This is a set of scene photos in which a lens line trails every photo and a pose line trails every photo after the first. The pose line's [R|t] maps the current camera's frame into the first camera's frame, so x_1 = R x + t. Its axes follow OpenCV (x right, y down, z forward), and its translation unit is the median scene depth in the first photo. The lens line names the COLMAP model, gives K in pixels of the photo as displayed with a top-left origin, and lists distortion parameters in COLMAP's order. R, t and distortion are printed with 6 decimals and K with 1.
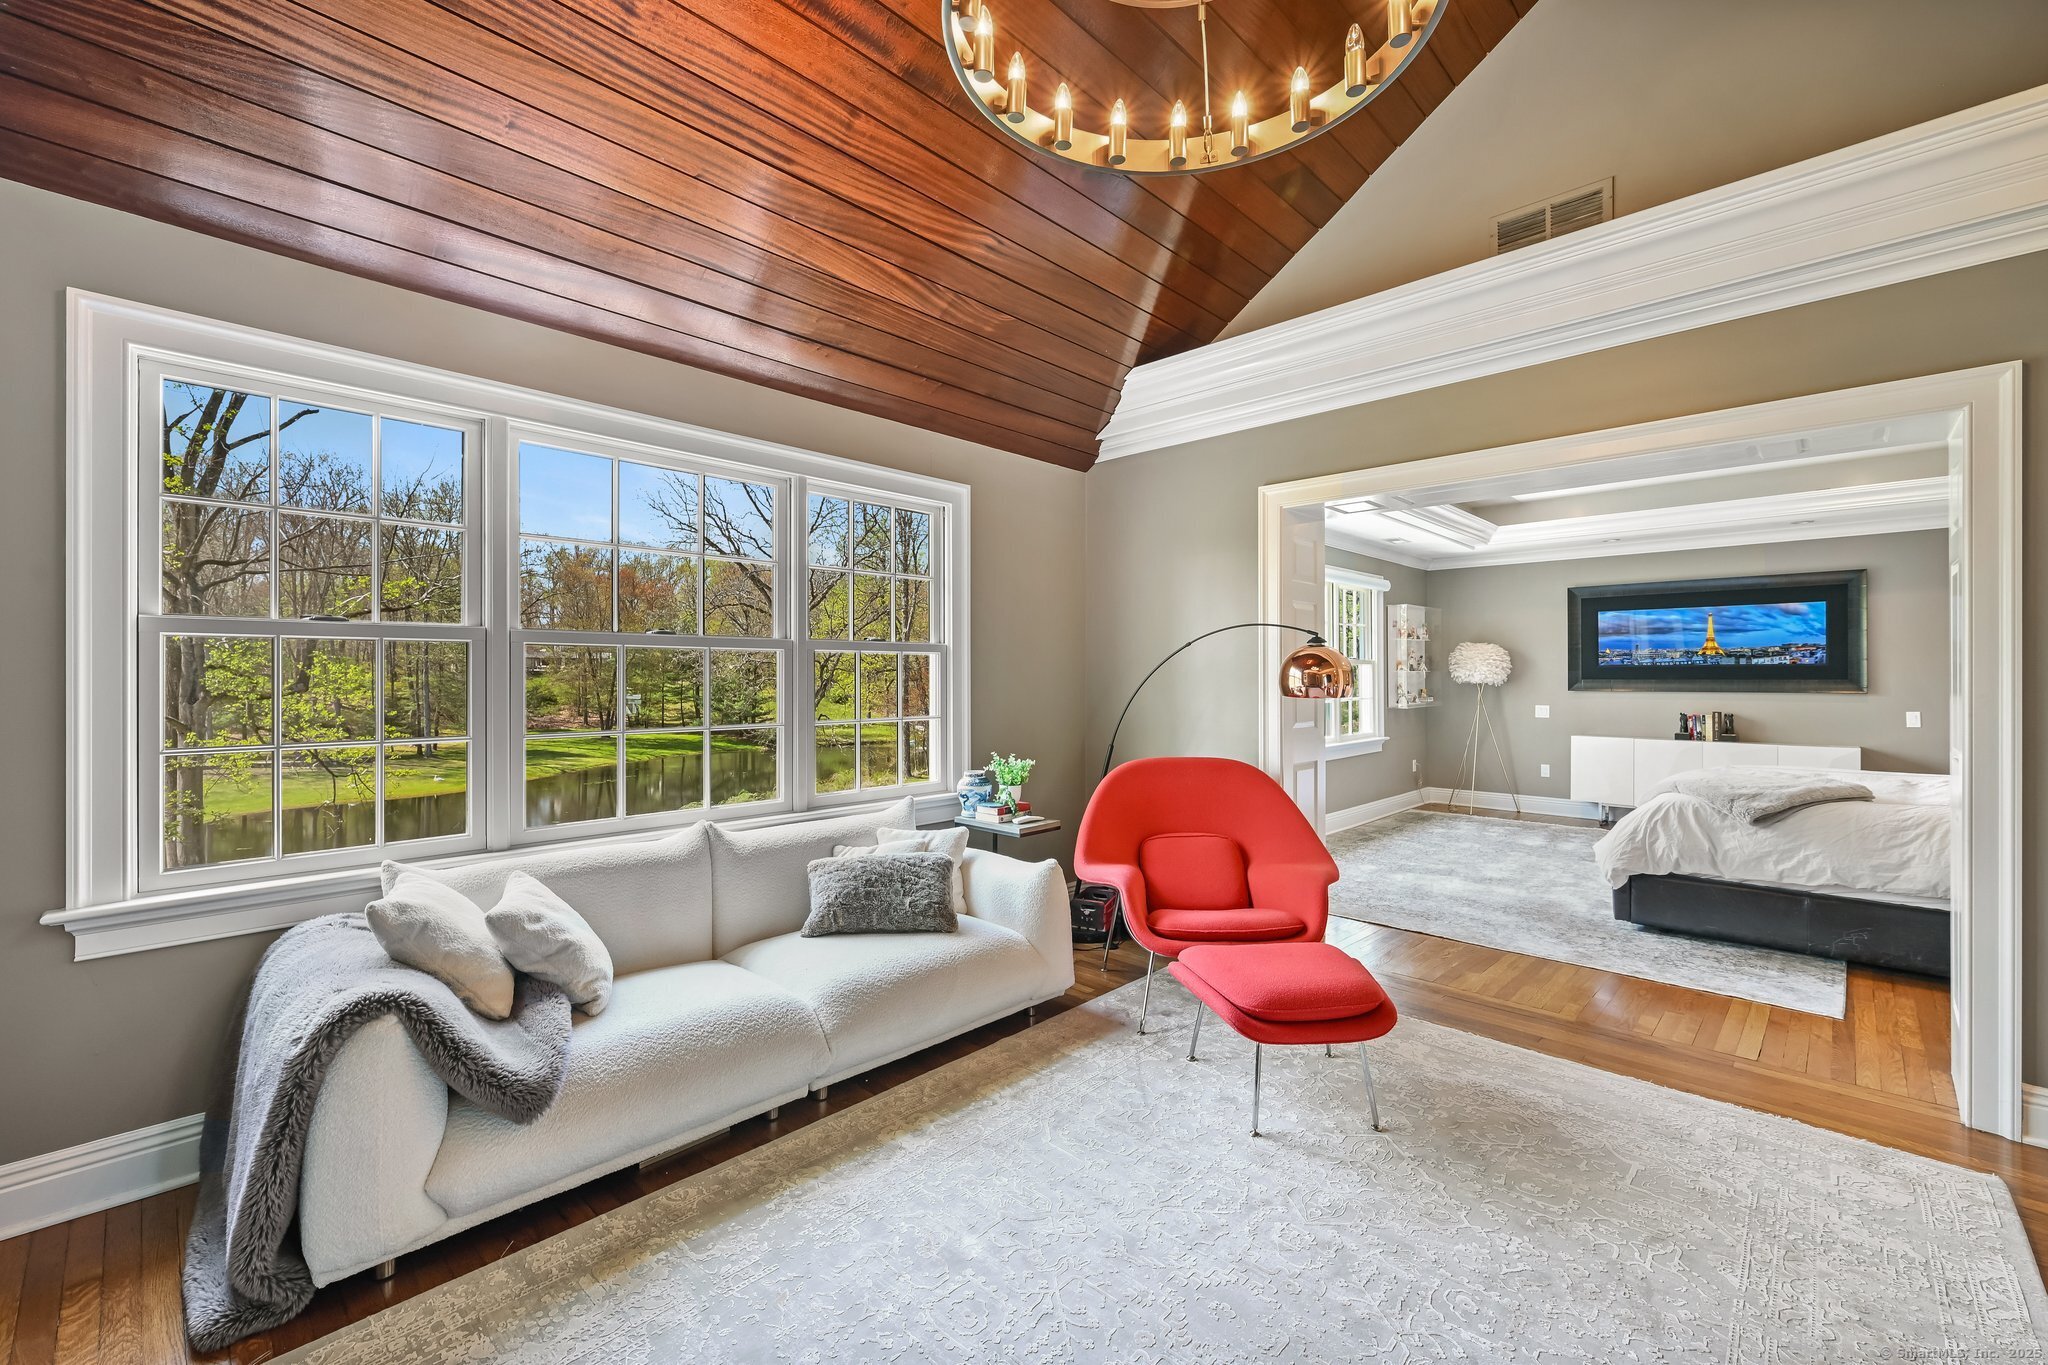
lens RADIAL K [[848.0, 0, 1032.8], [0, 848.0, 673.1], [0, 0, 1]] dist [0.000966, 0.000660]
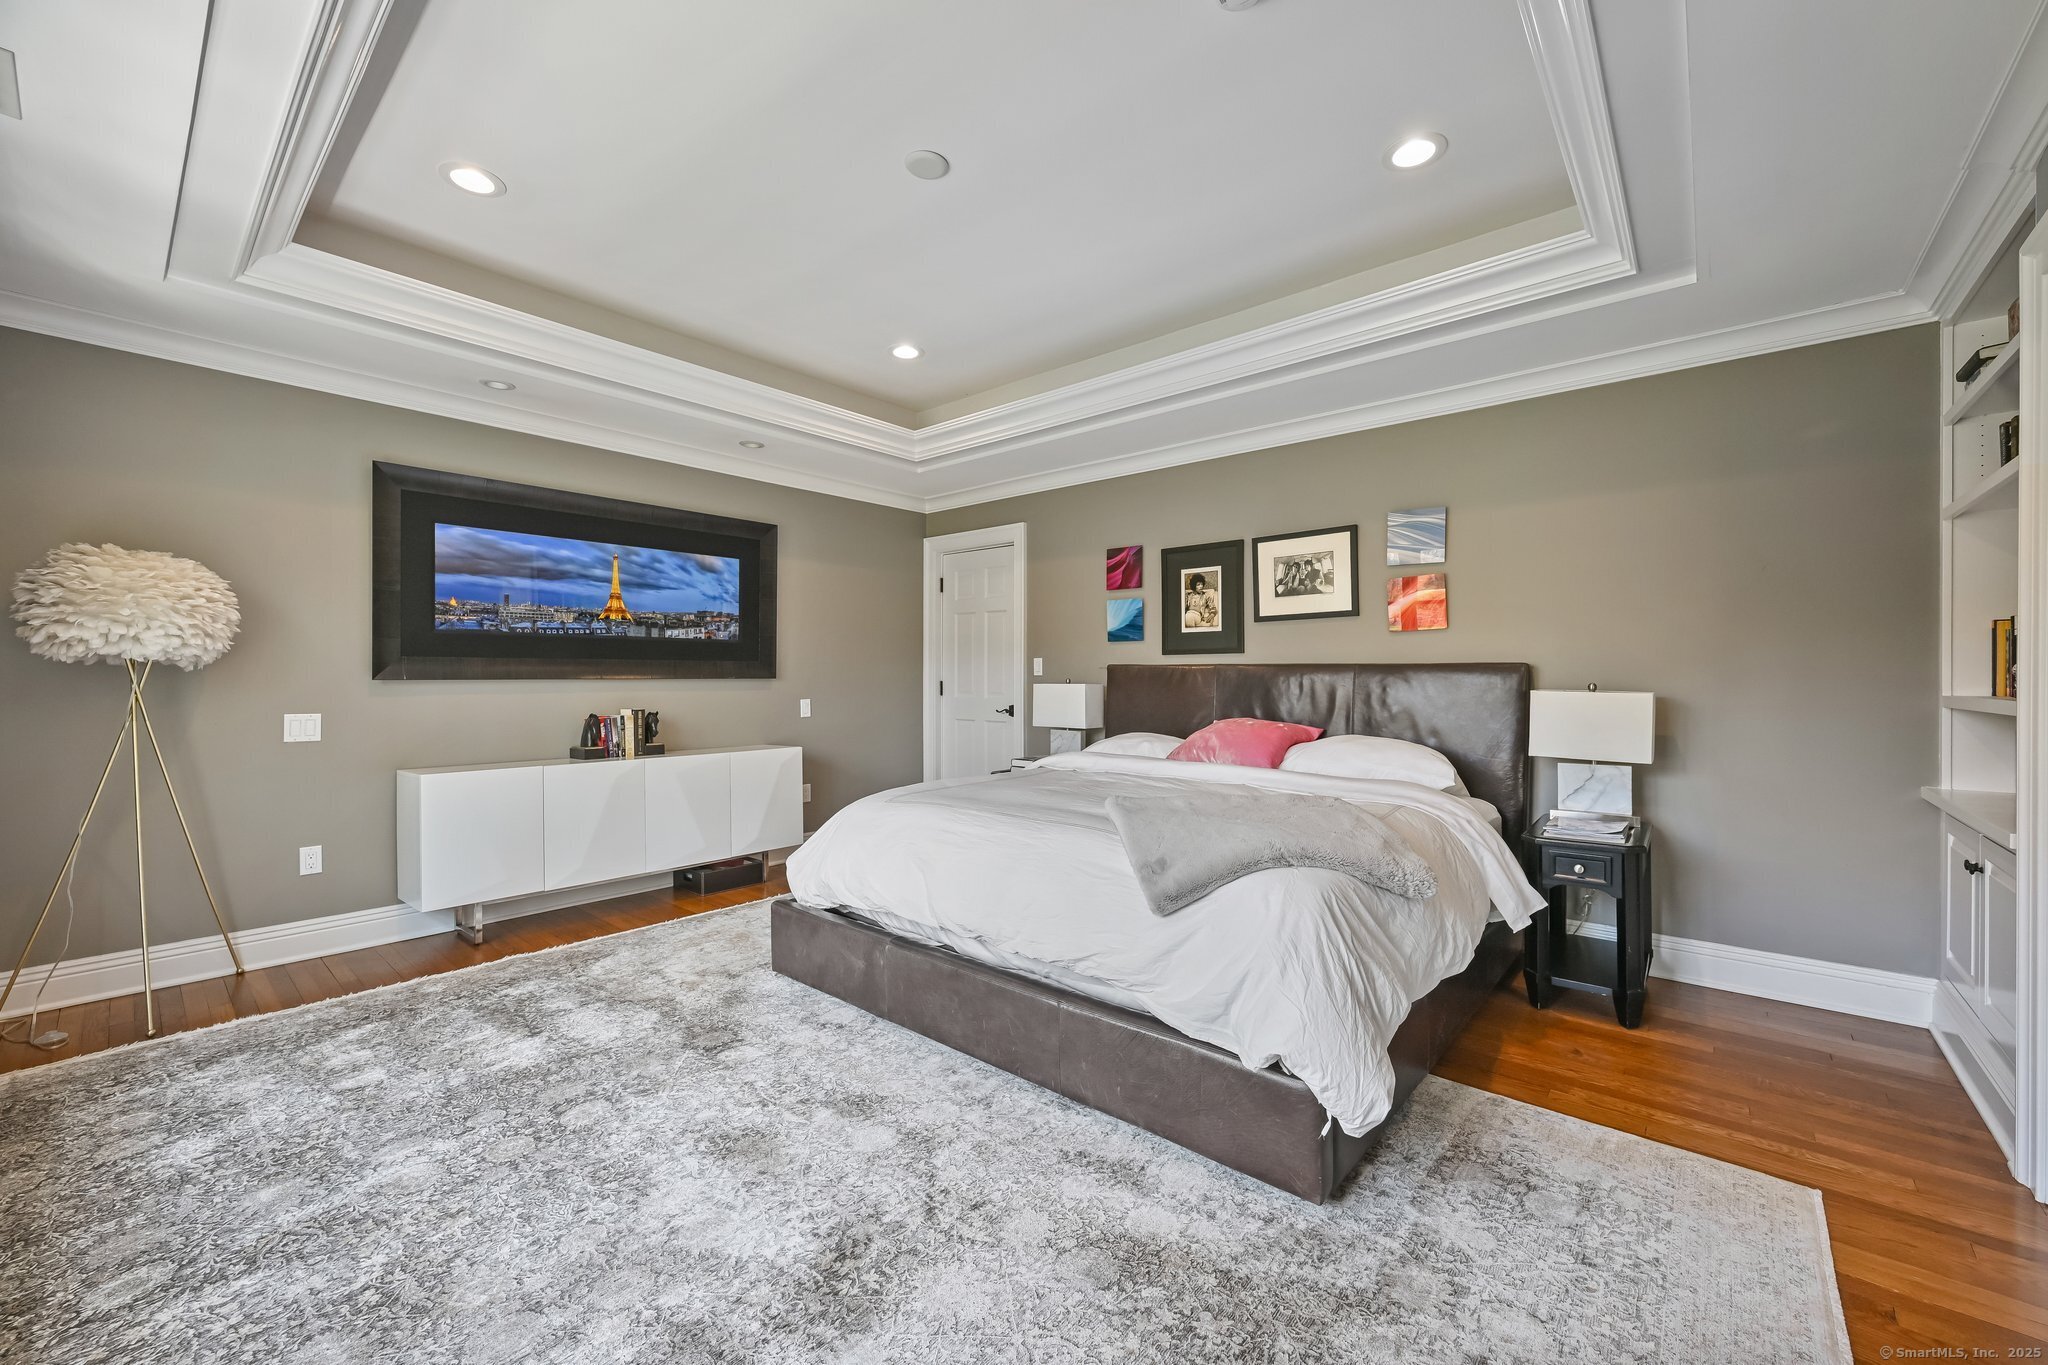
lens RADIAL K [[813.0, 0, 1026.5], [0, 813.0, 680.8], [0, 0, 1]] dist [0.002358, 0.000119]
pose [[-0.044884, -0.004331, 0.998983, 0.178788], [-0.004631, 0.999981, 0.004127, 0.019563], [-0.998981, -0.004441, -0.044903, 0.721009]]
